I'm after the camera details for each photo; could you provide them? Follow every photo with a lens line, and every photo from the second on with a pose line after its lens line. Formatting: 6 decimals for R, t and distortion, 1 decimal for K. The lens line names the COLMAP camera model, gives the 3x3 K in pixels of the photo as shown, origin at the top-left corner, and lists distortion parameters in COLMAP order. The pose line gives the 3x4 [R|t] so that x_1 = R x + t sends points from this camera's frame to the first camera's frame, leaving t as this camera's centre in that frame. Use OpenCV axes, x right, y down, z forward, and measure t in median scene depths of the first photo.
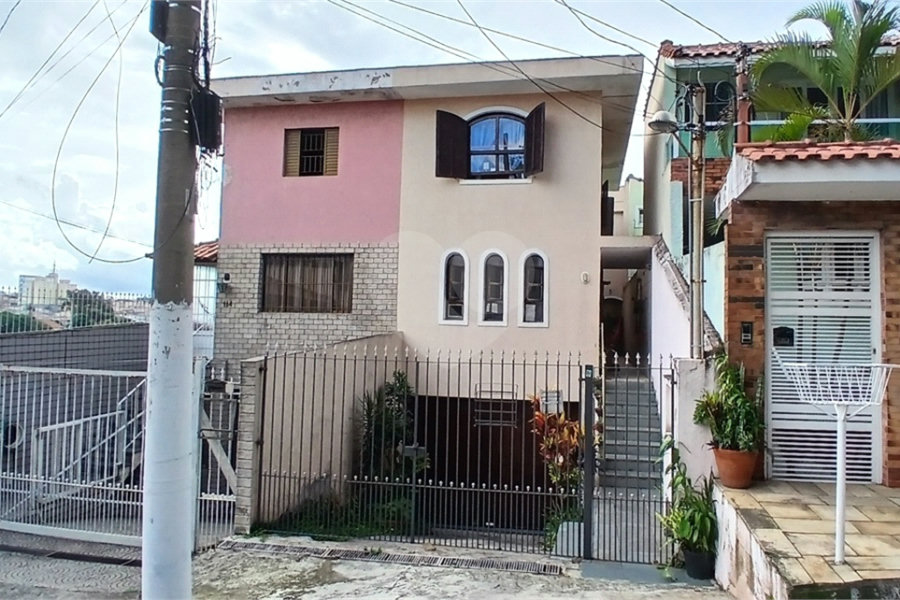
lens RADIAL K [[904.9, 0, 450.0], [0, 904.9, 300.0], [0, 0, 1]] dist [0.000258, -0.001398]
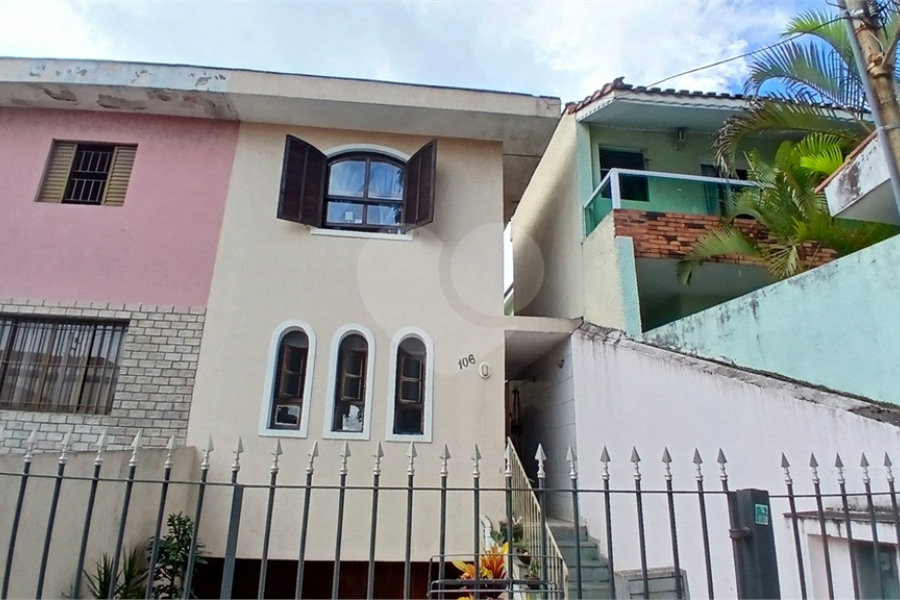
lens RADIAL K [[563.0, 0, 450.0], [0, 563.0, 300.0], [0, 0, 1]] dist [-0.003354, -0.053500]
pose [[0.937451, 0.106488, 0.331429, -0.027017], [-0.010579, 0.960339, -0.278634, 0.043264], [-0.347955, 0.257699, 0.901398, 0.571446]]
